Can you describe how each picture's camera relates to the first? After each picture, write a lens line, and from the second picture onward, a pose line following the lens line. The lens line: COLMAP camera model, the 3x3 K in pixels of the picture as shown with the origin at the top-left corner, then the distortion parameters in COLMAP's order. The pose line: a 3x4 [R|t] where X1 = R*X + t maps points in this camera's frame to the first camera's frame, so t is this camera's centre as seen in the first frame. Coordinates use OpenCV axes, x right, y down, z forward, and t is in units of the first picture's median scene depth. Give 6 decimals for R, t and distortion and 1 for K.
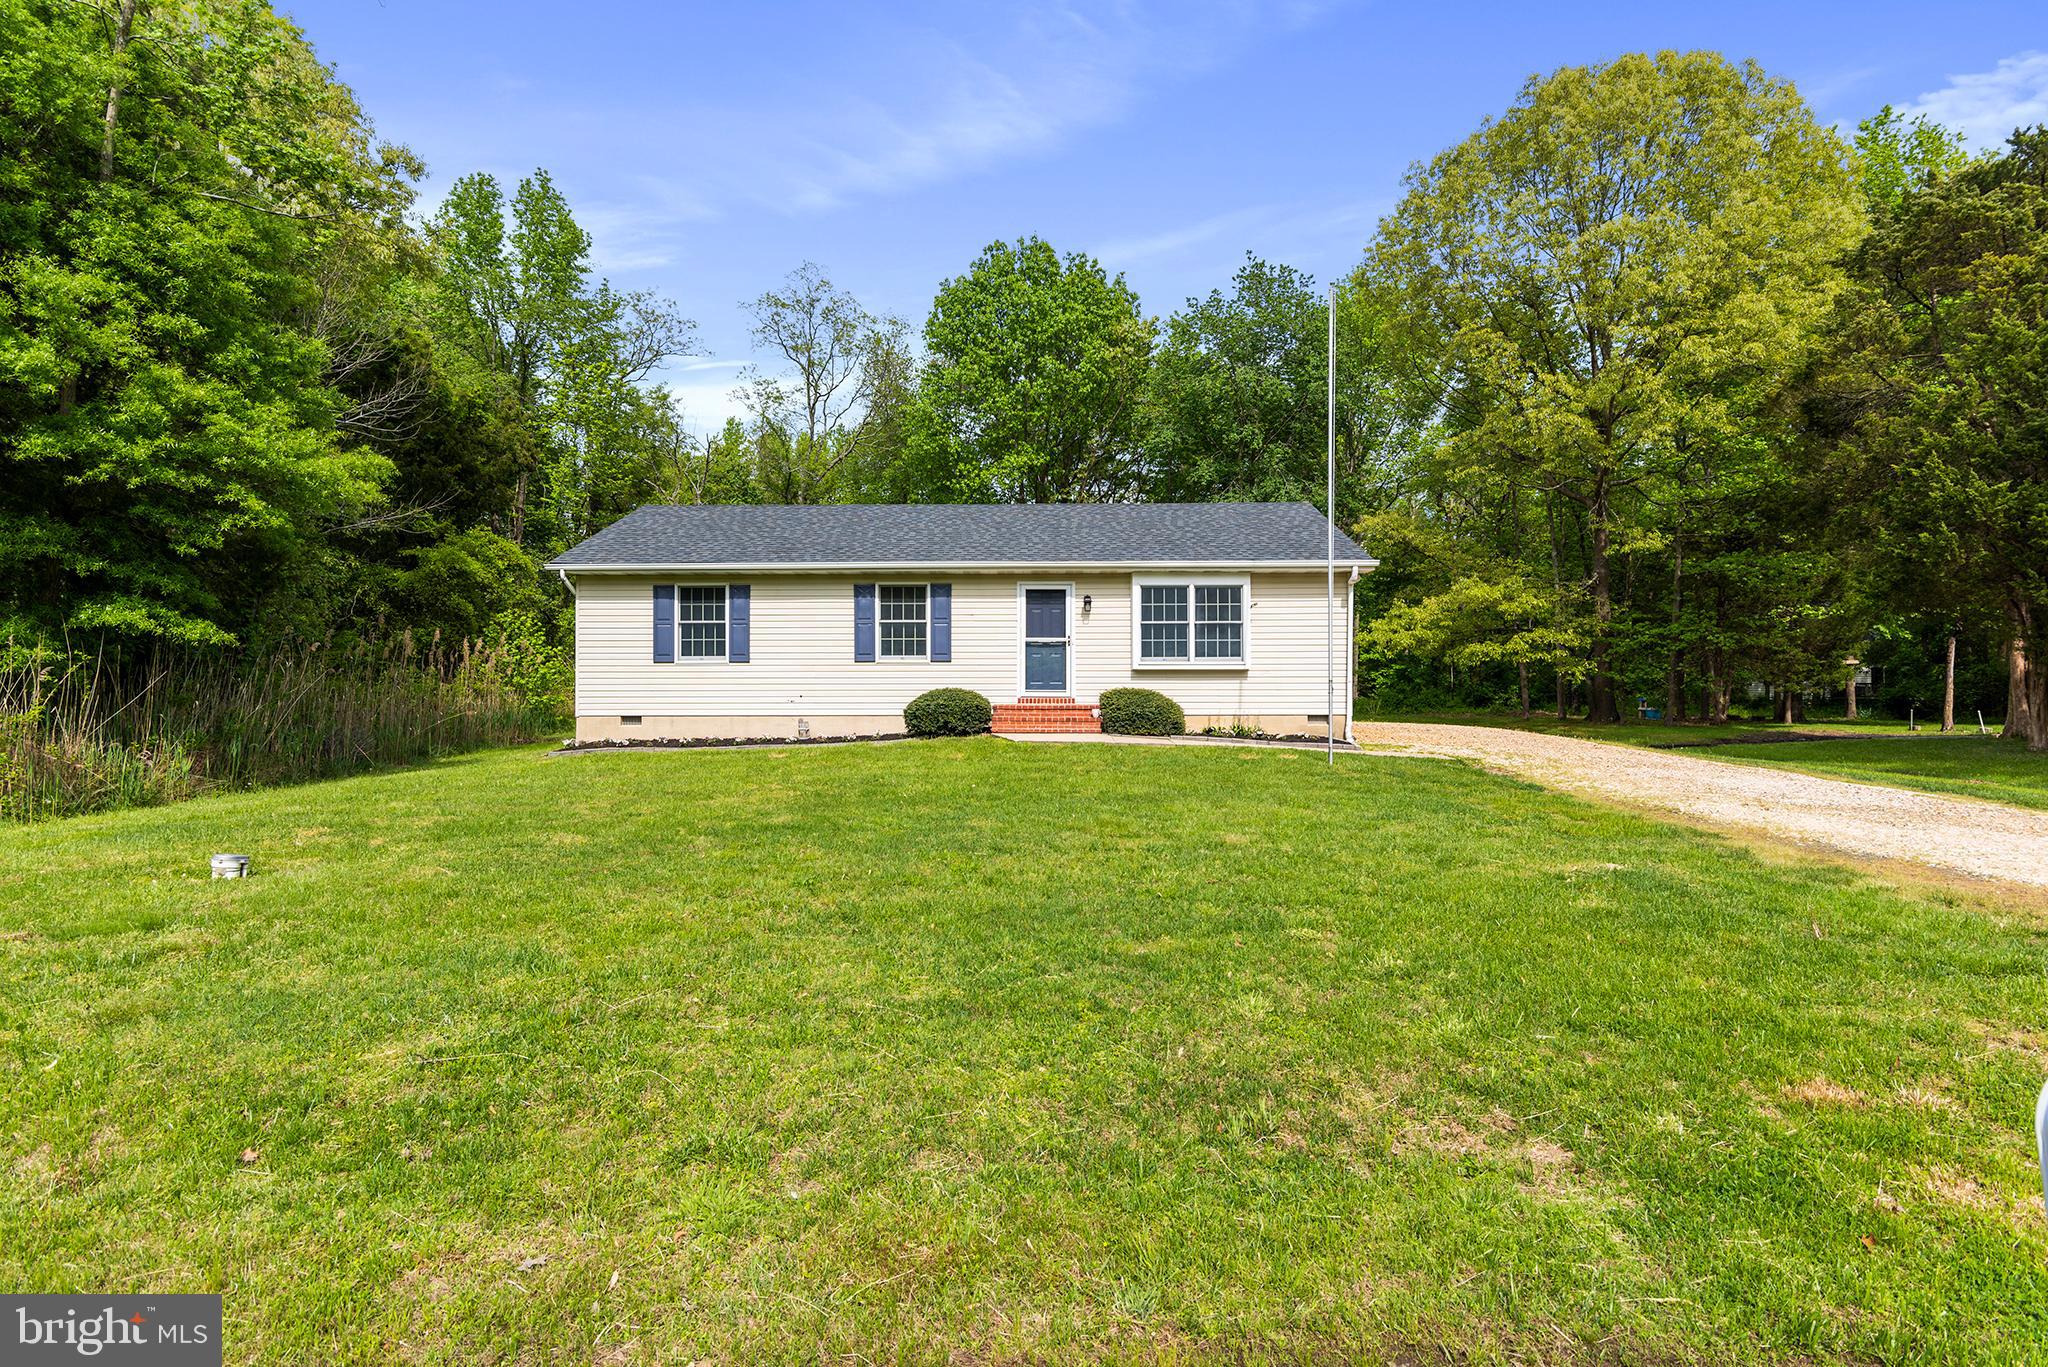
lens RADIAL K [[1011.5, 0, 1009.7], [0, 1011.5, 678.3], [0, 0, 1]] dist [0.002201, -0.000118]
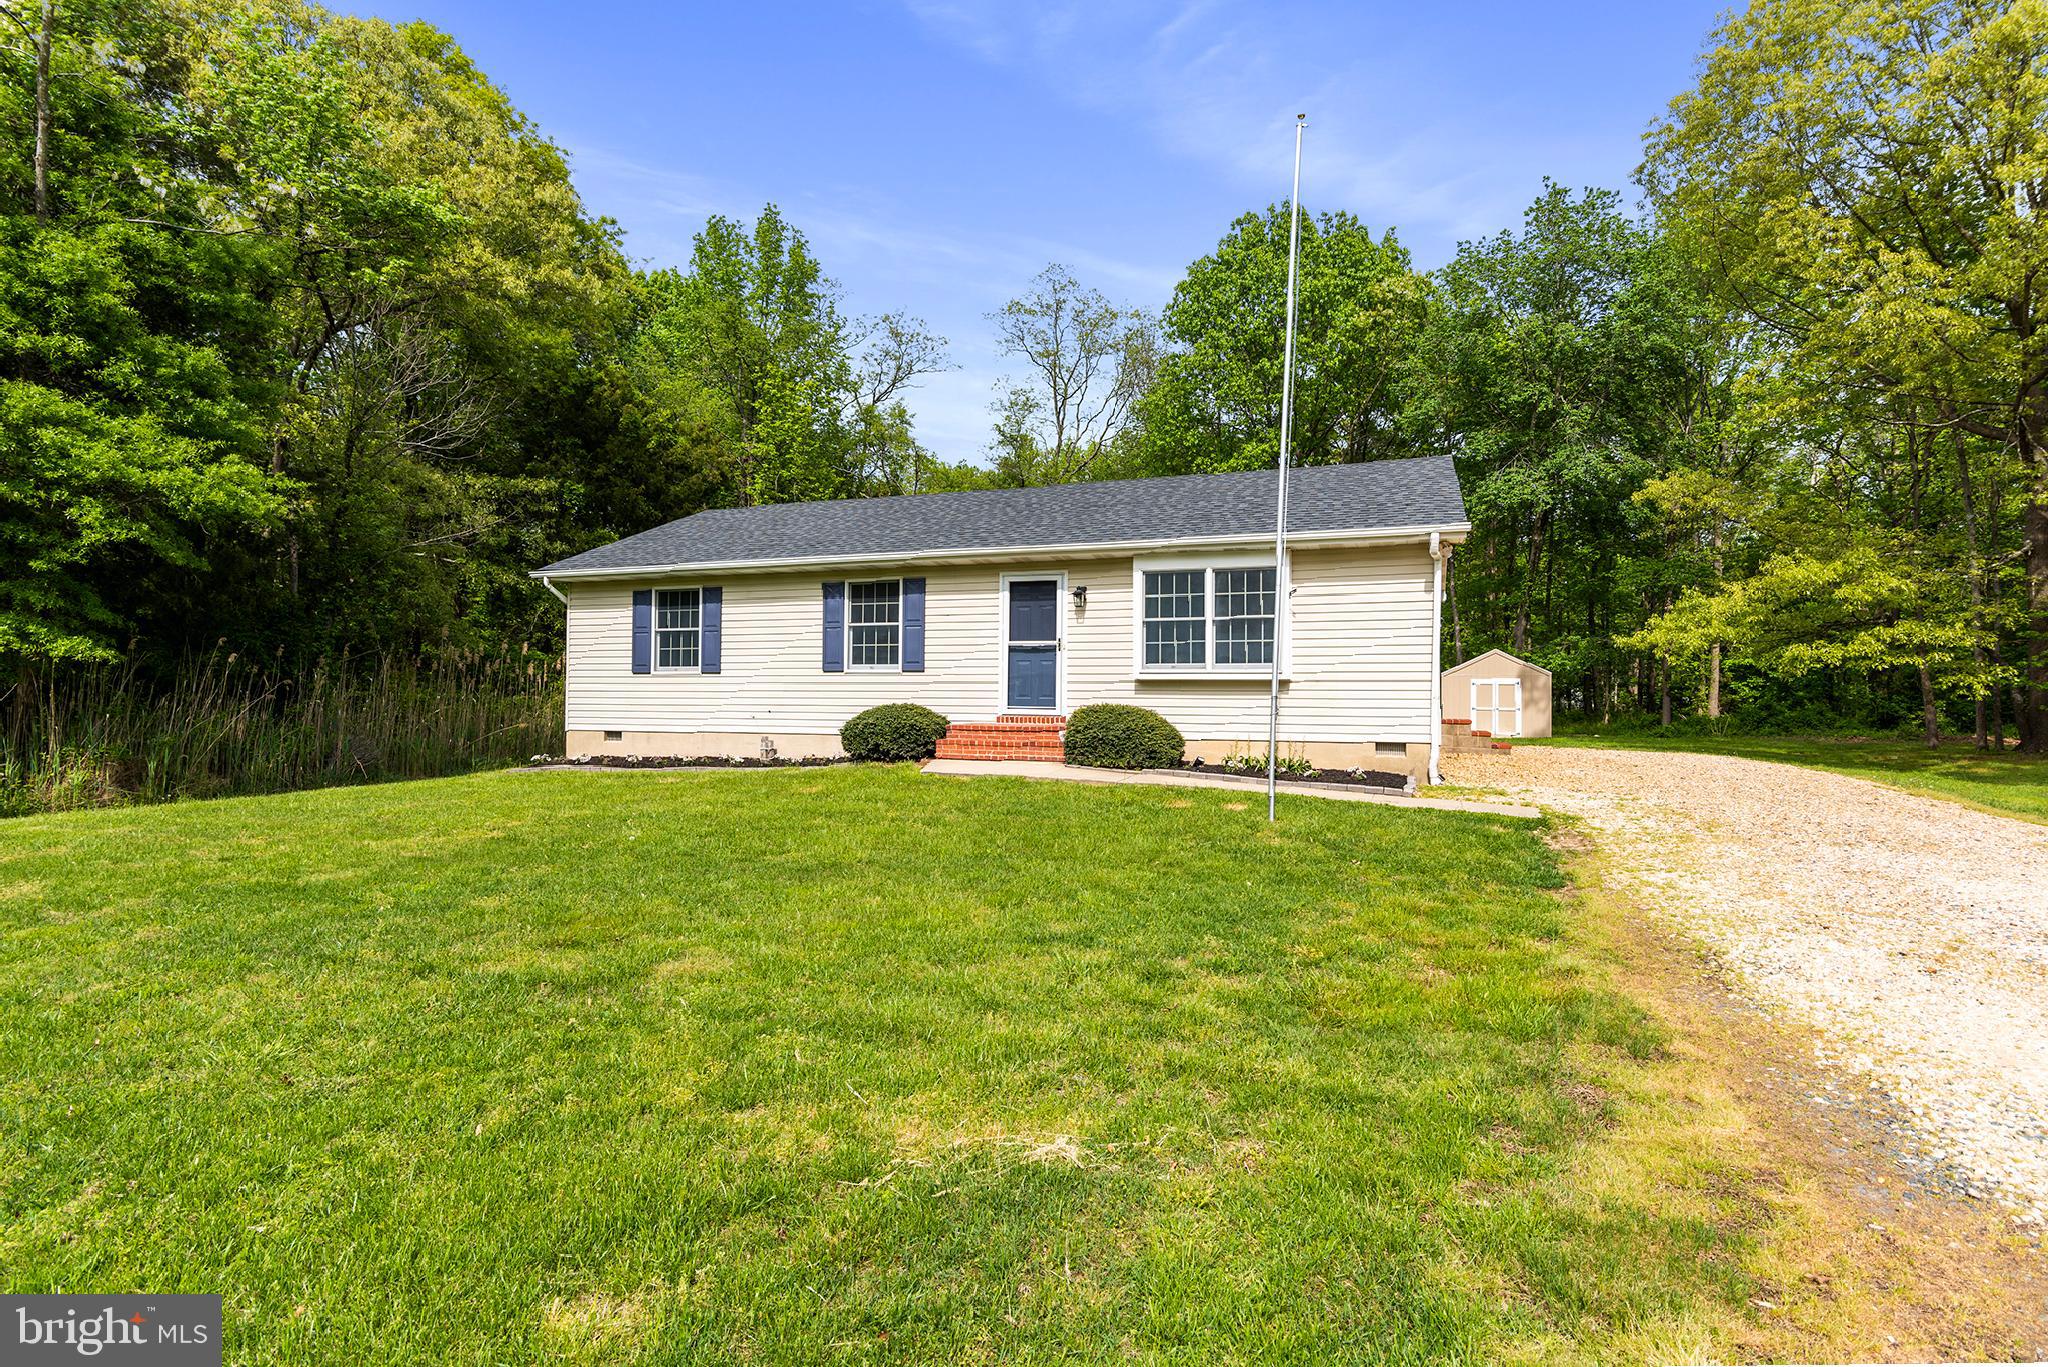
lens RADIAL K [[1011.5, 0, 1027.2], [0, 1011.5, 684.5], [0, 0, 1]] dist [0.002201, -0.000118]
pose [[0.947787, -0.001100, -0.318903, 0.285516], [-0.001062, 0.999978, -0.006605, -0.000391], [0.318903, 0.006598, 0.947764, 0.233910]]
